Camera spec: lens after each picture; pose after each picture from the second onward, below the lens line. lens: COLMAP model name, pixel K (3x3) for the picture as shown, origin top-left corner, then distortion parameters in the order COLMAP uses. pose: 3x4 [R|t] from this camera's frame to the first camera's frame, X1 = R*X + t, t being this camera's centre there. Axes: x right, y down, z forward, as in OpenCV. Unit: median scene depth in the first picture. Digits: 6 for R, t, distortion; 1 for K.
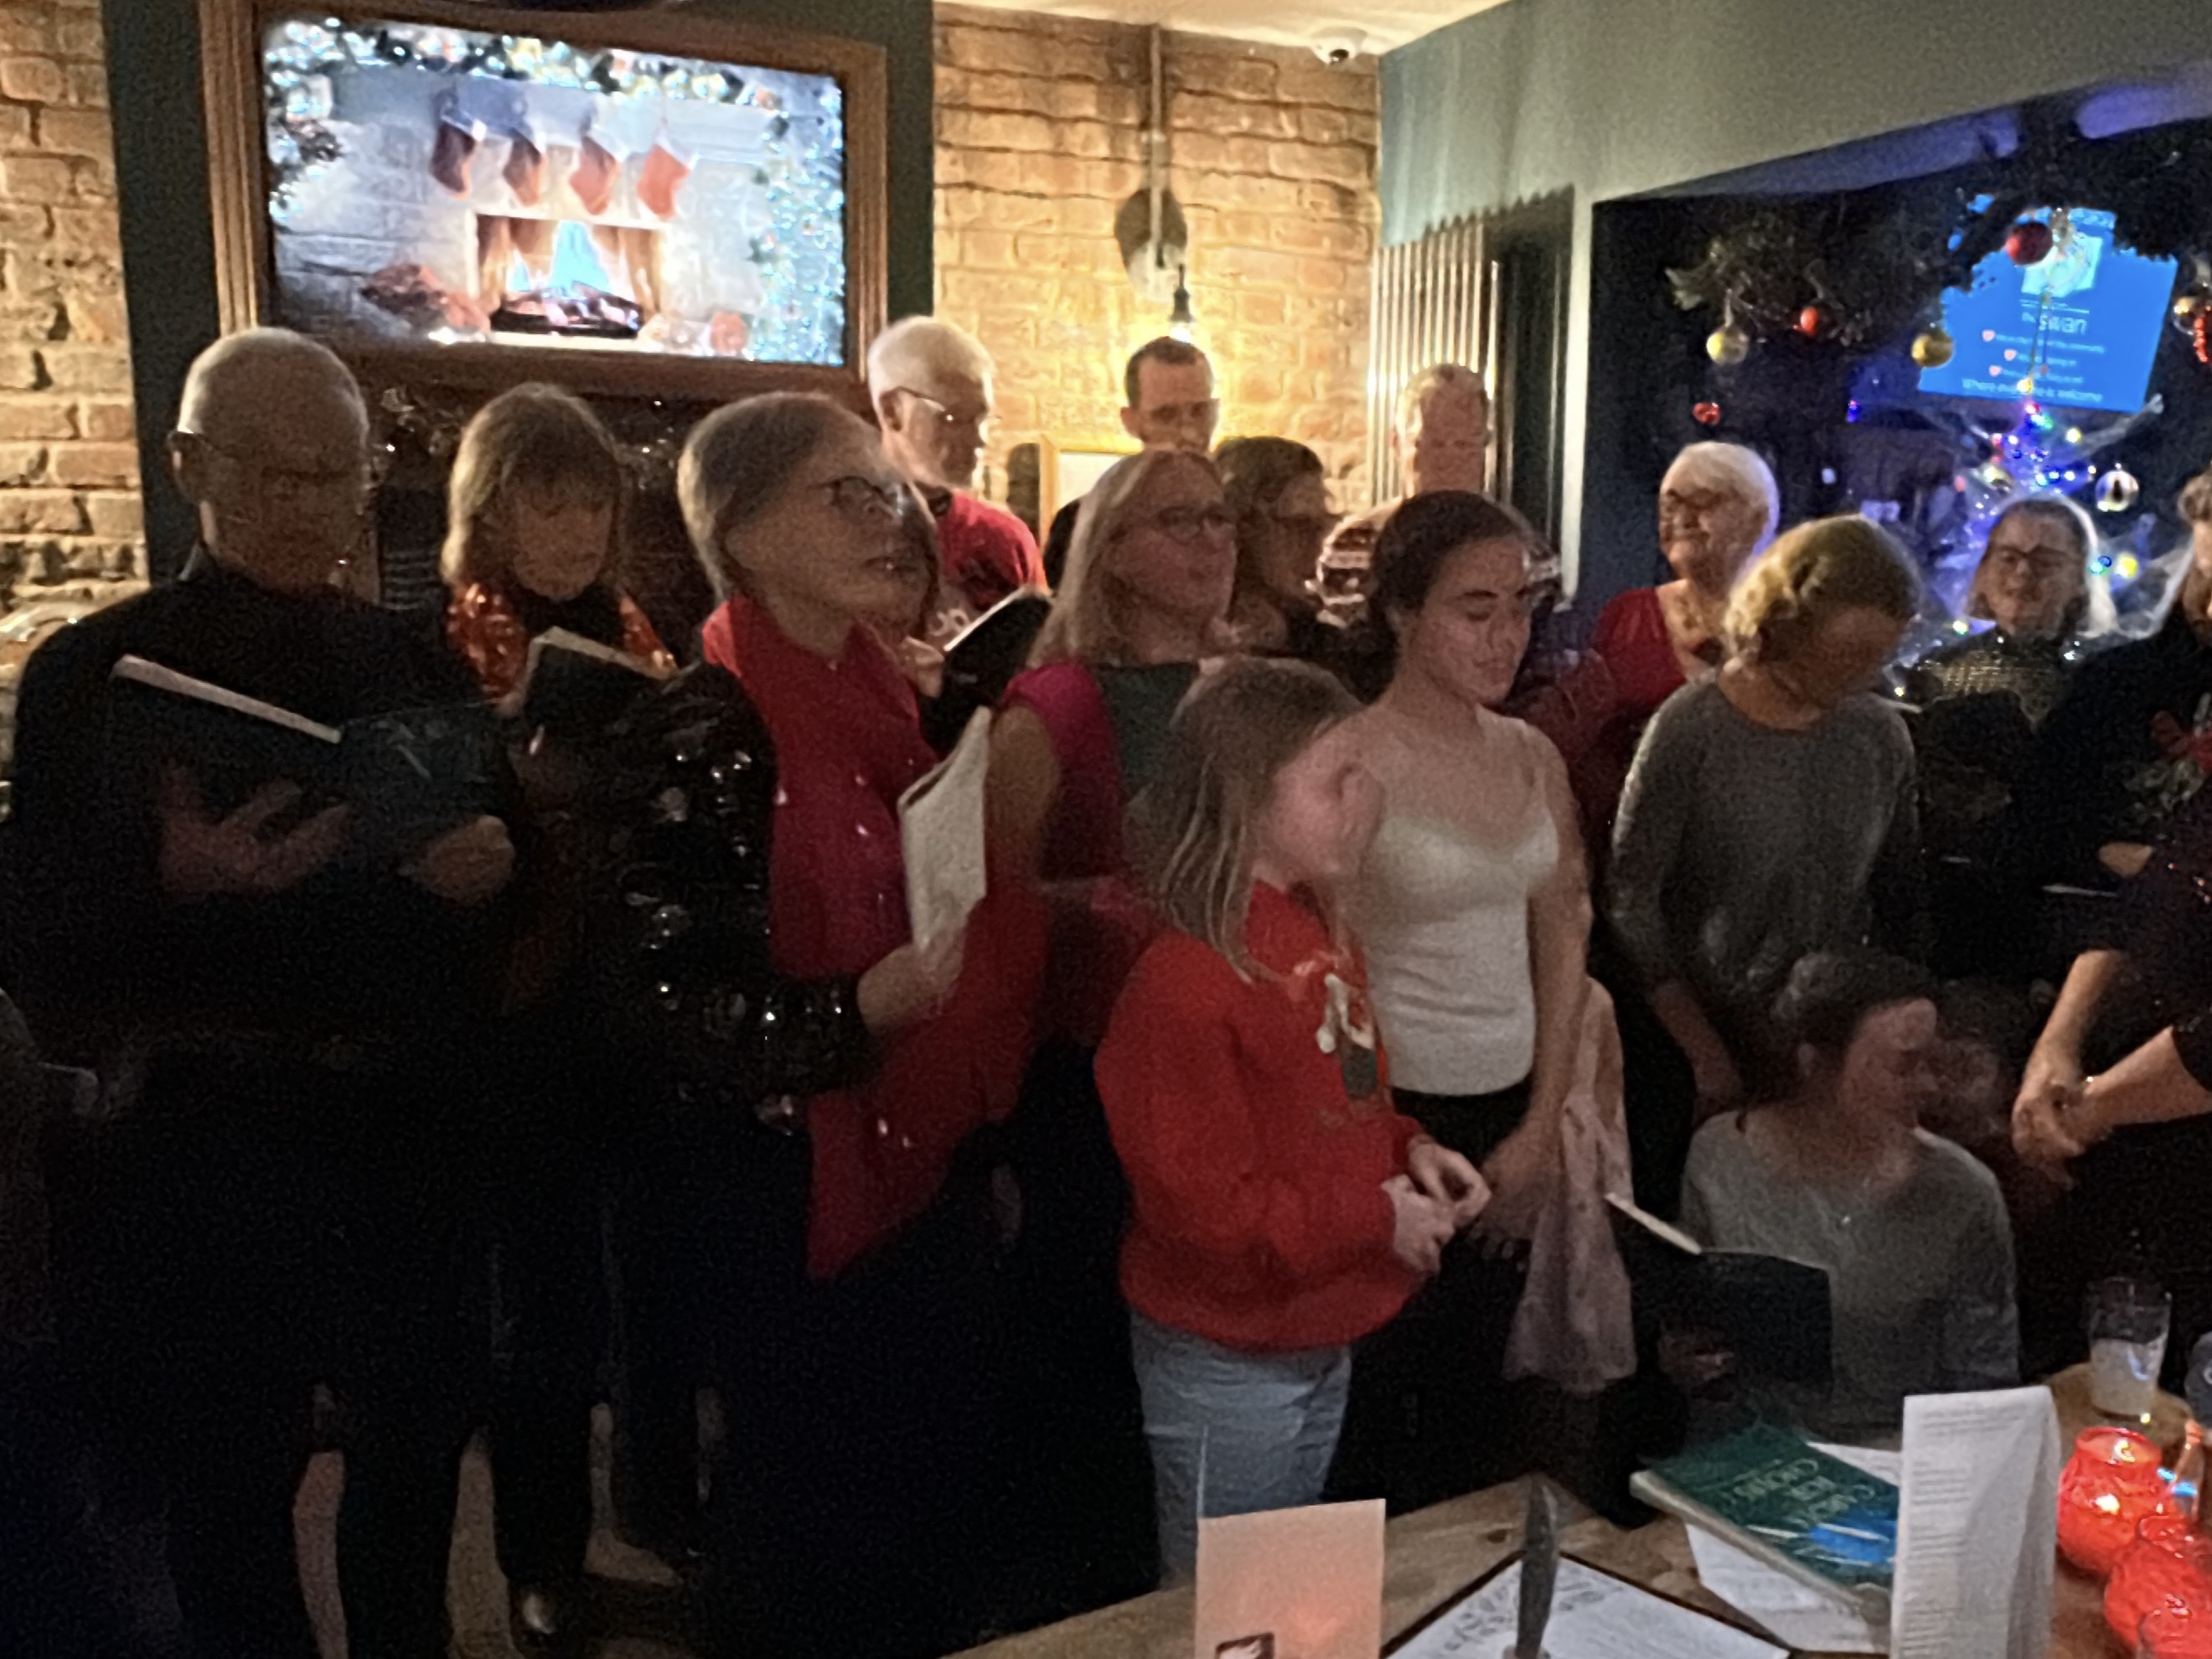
lens RADIAL K [[1851.1, 0, 1332.3], [0, 1851.1, 832.0], [0, 0, 1]] dist [-0.010015, 0.006372]
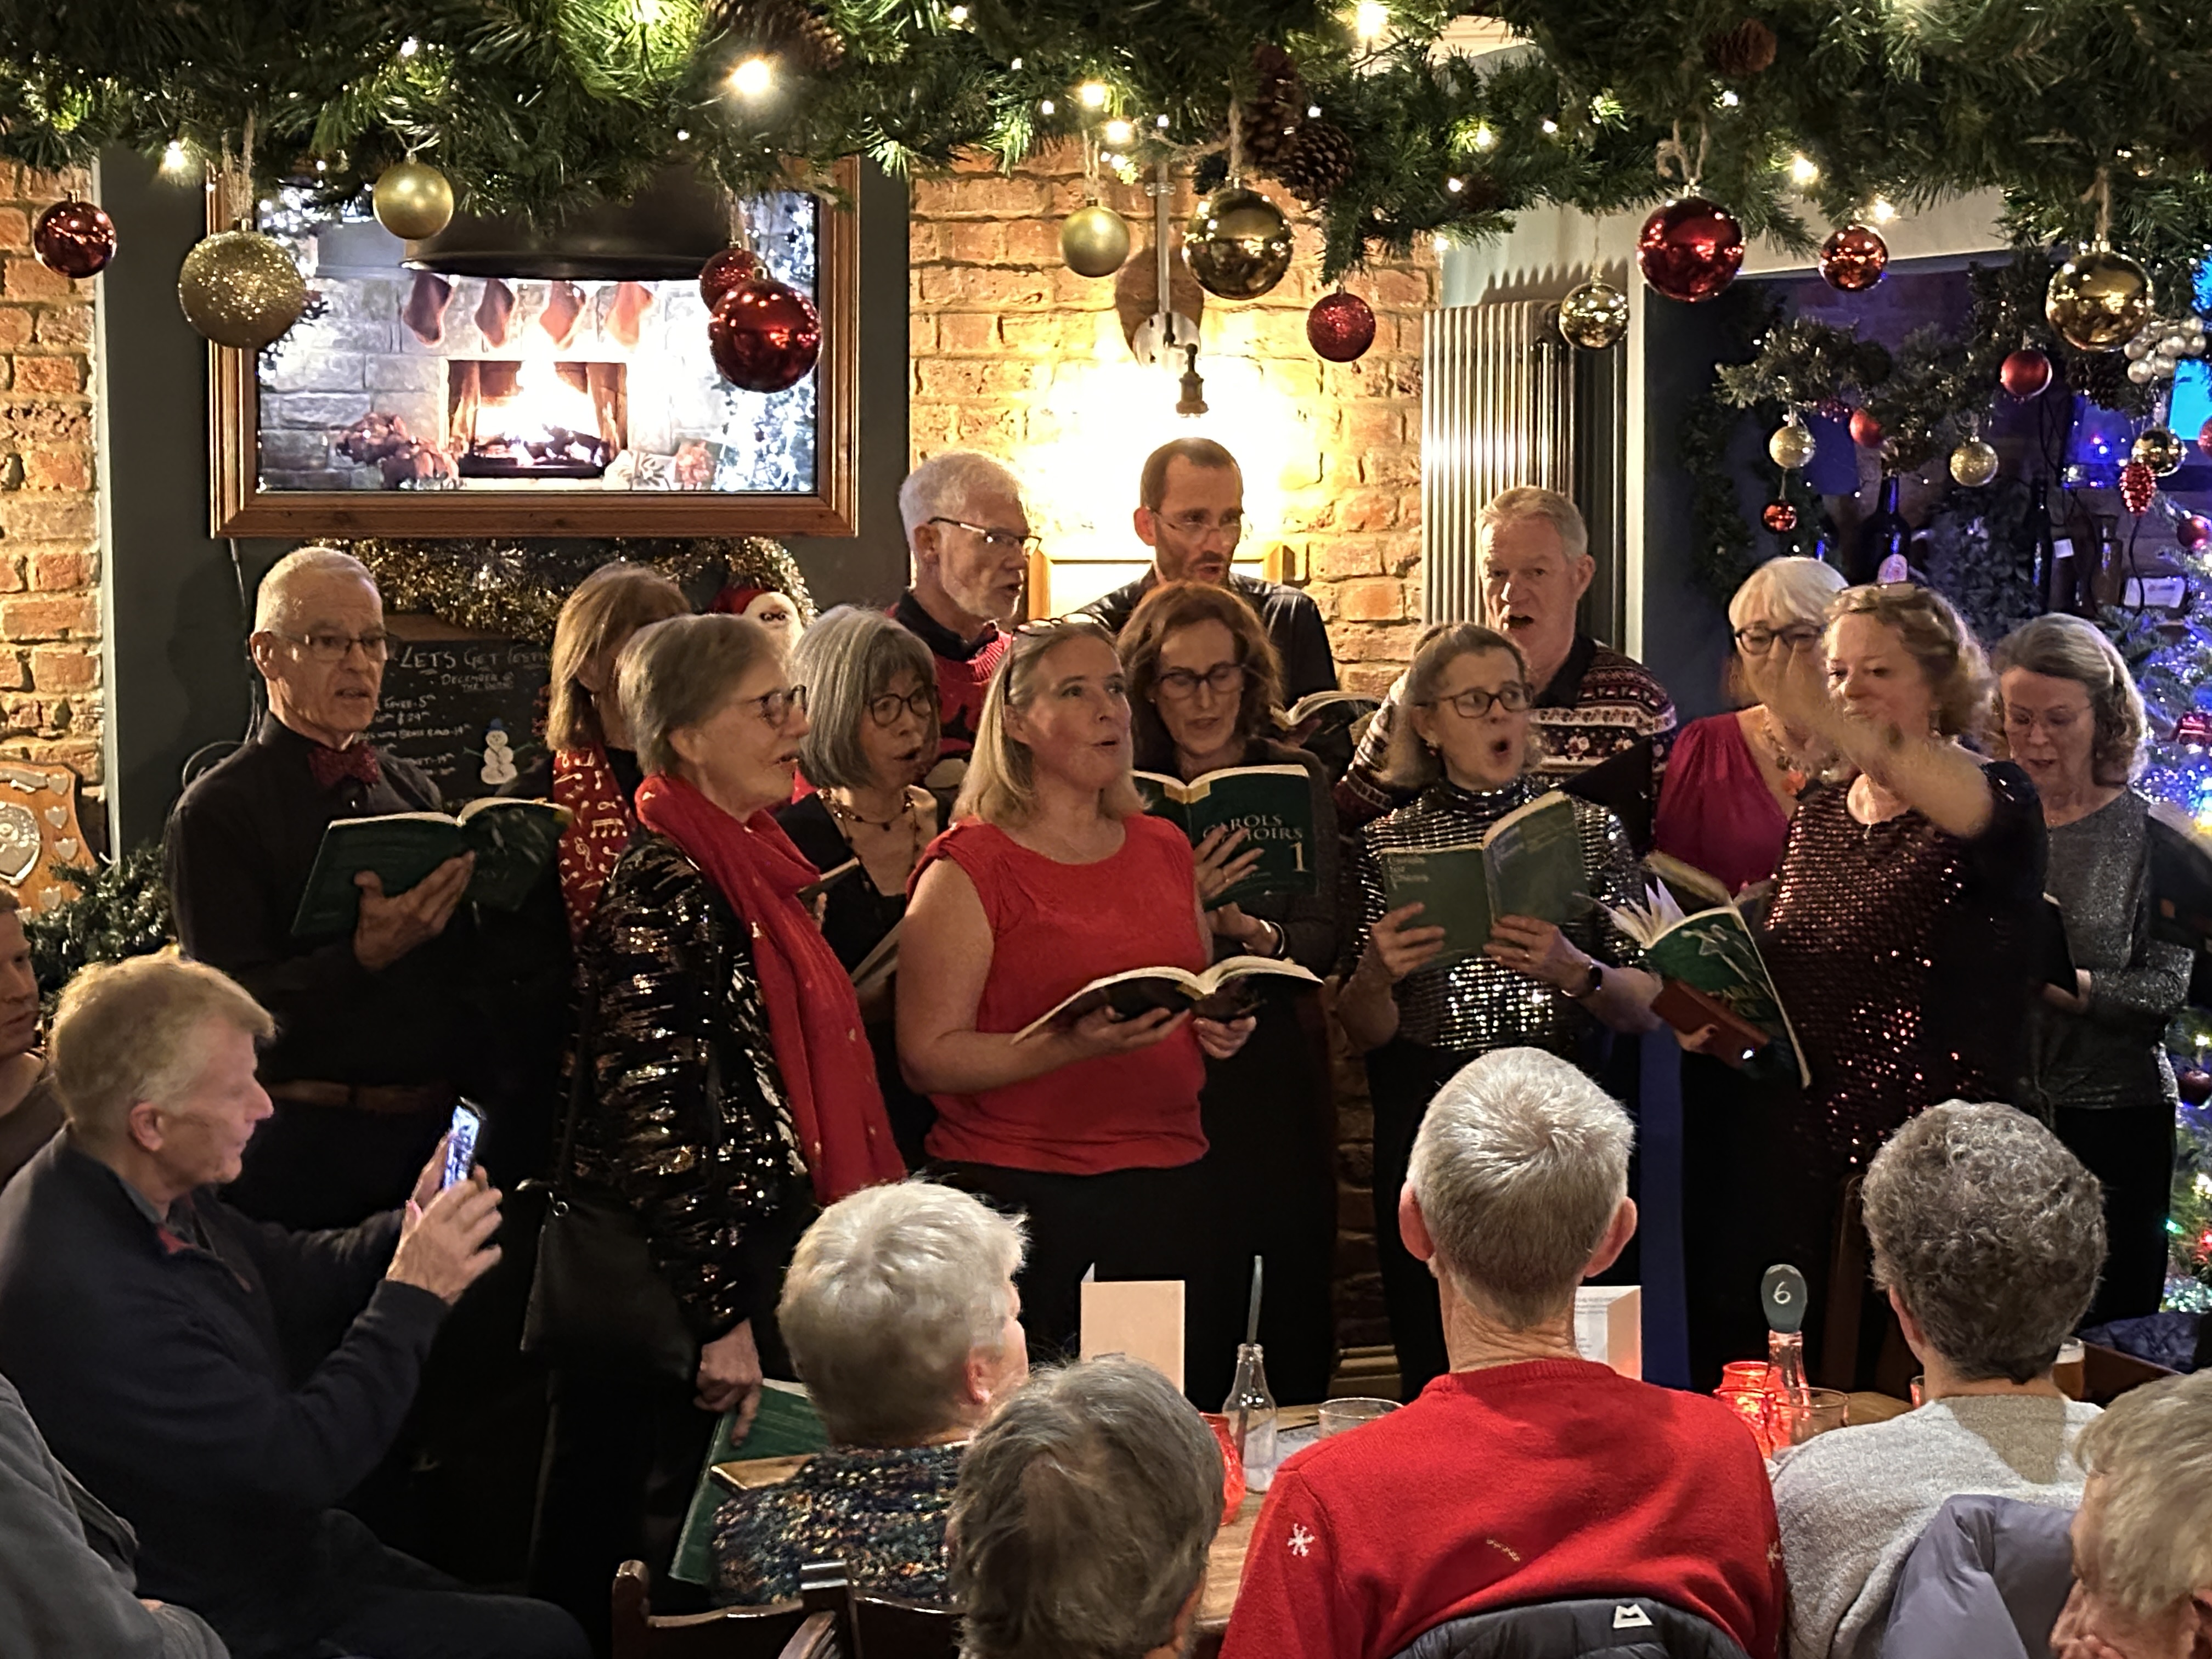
lens RADIAL K [[4187.9, 0, 1114.5], [0, 4187.9, 819.8], [0, 0, 1]] dist [0.133642, -0.061512]
pose [[0.989465, -0.011905, -0.144285, 0.186434], [0.000186, 0.996717, -0.080965, 0.079617], [0.144775, 0.080085, 0.986218, -1.045989]]
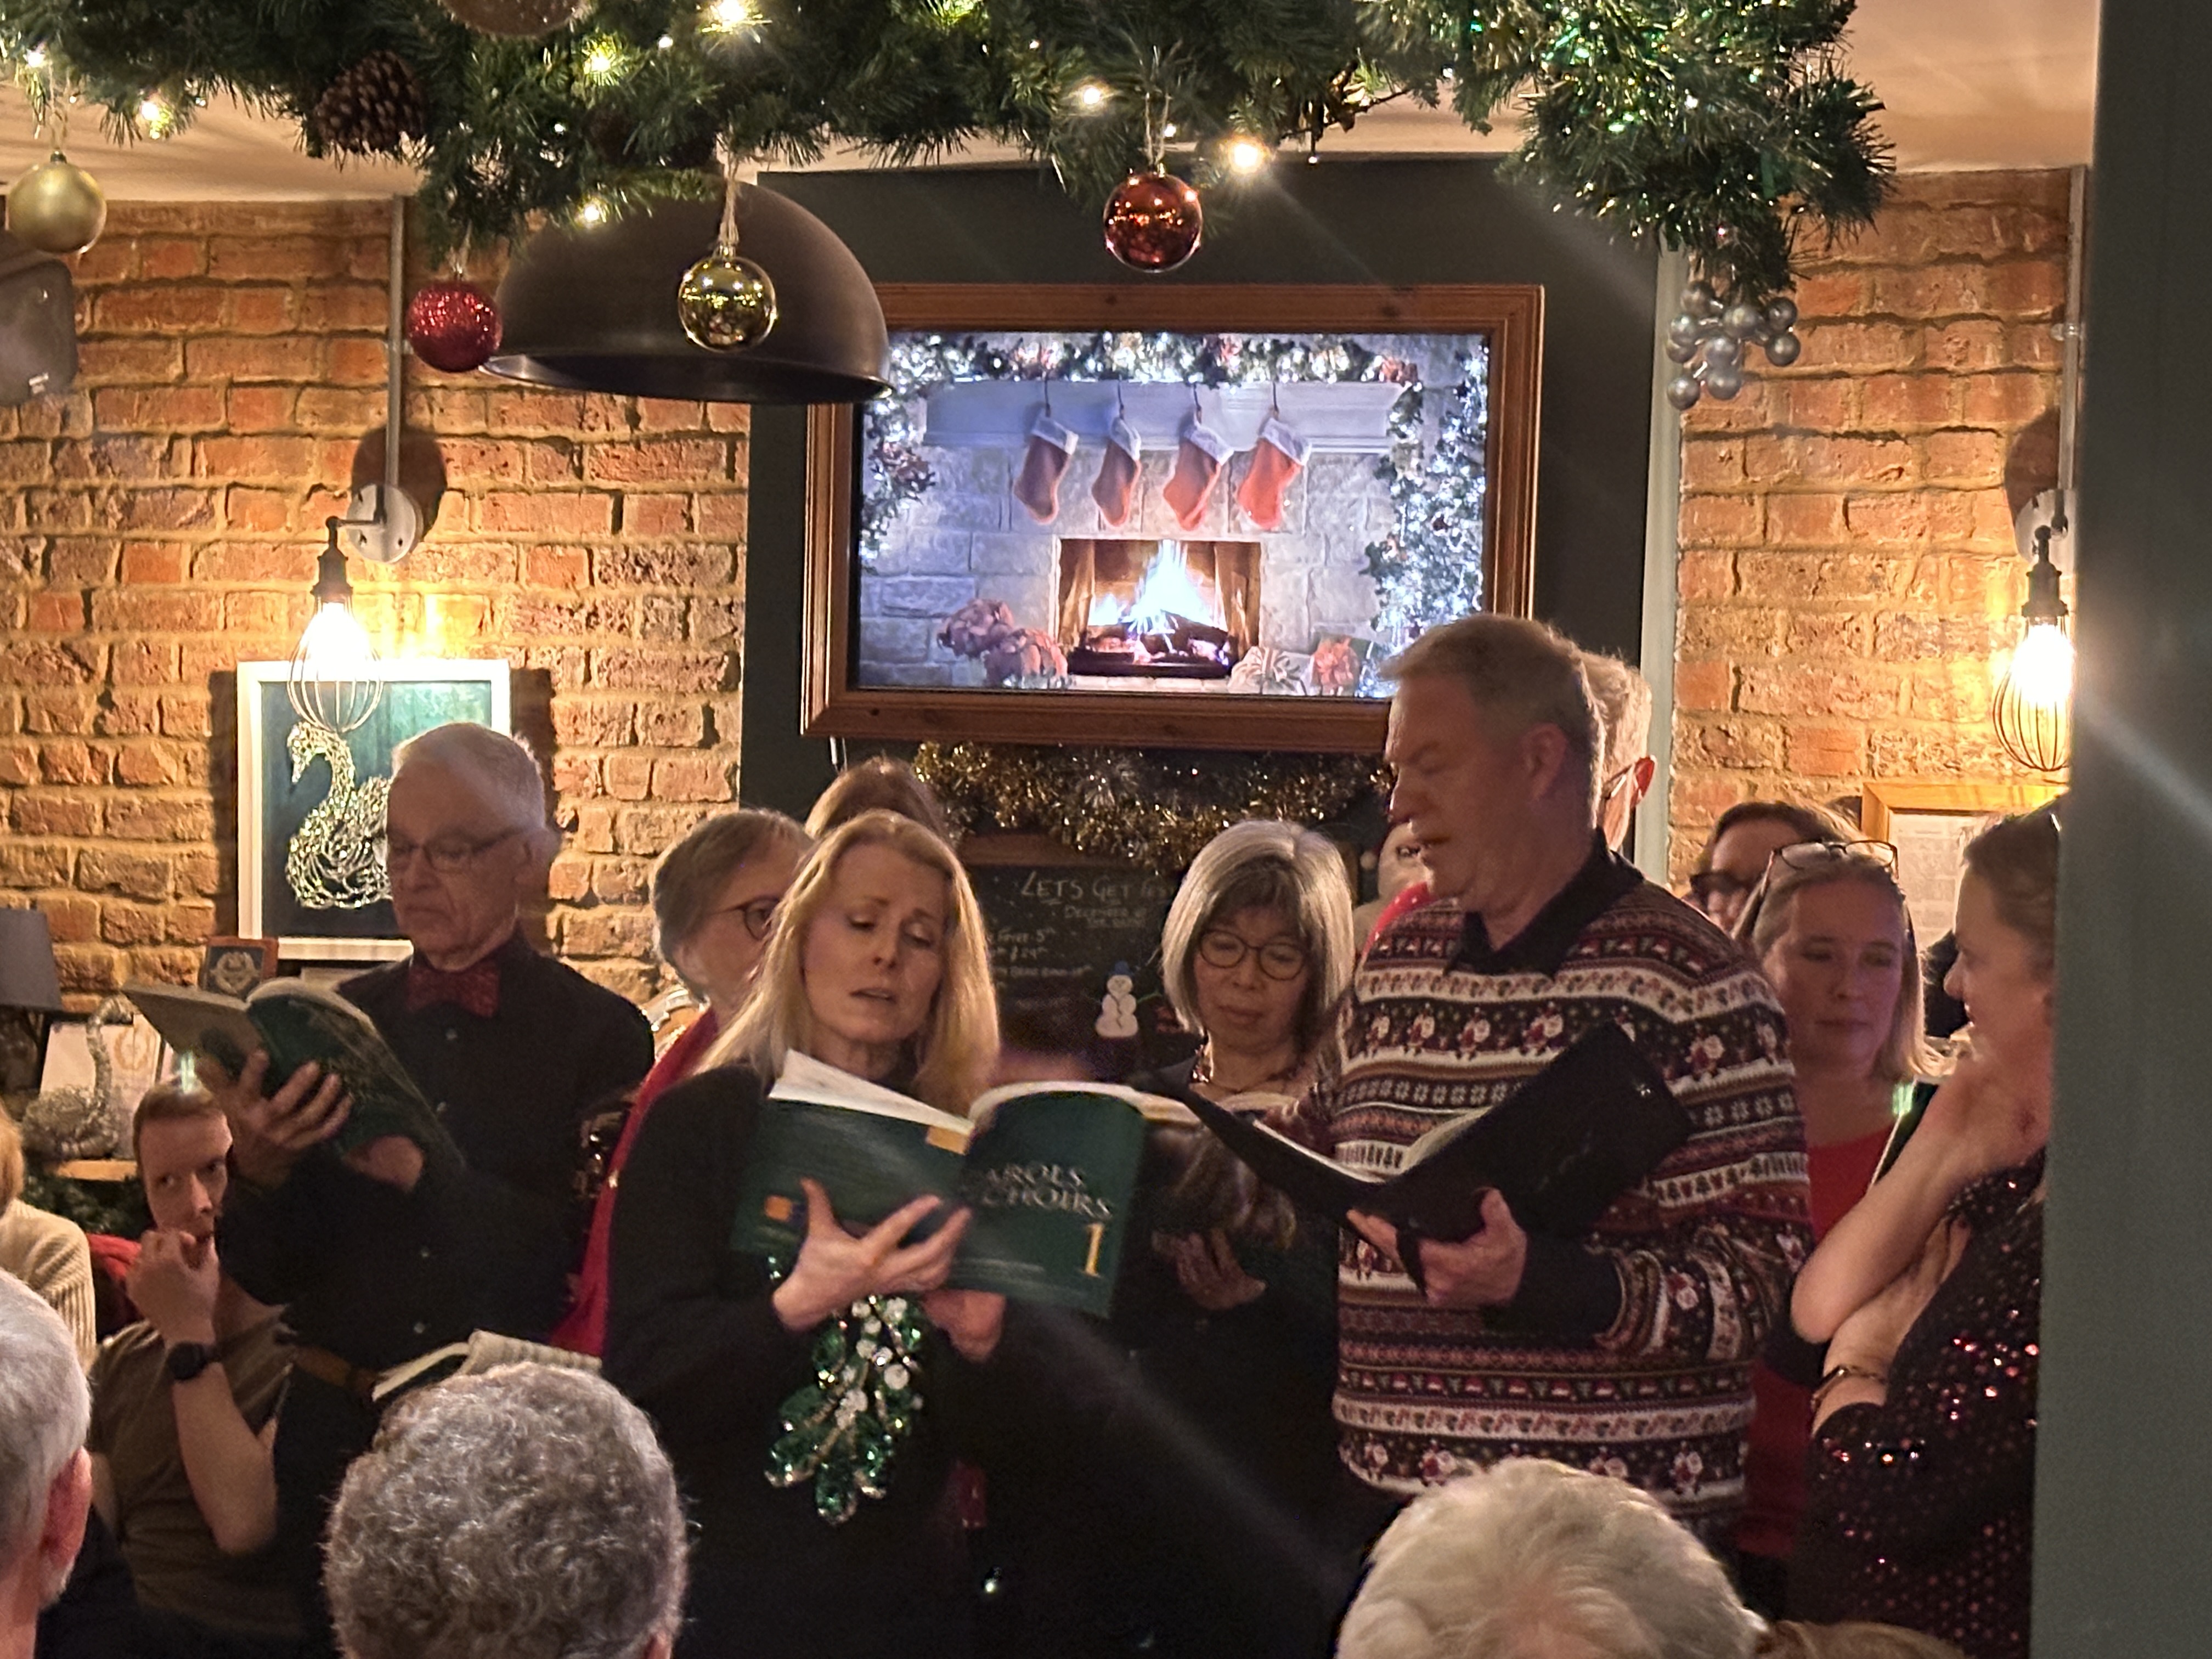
lens RADIAL K [[4504.9, 0, 1115.9], [0, 4504.9, 860.3], [0, 0, 1]] dist [0.127694, 0.529851]
pose [[0.732120, 0.008156, -0.681127, 0.890132], [-0.126841, 0.984072, -0.124553, 0.055534], [0.669263, 0.177583, 0.721493, -0.404734]]
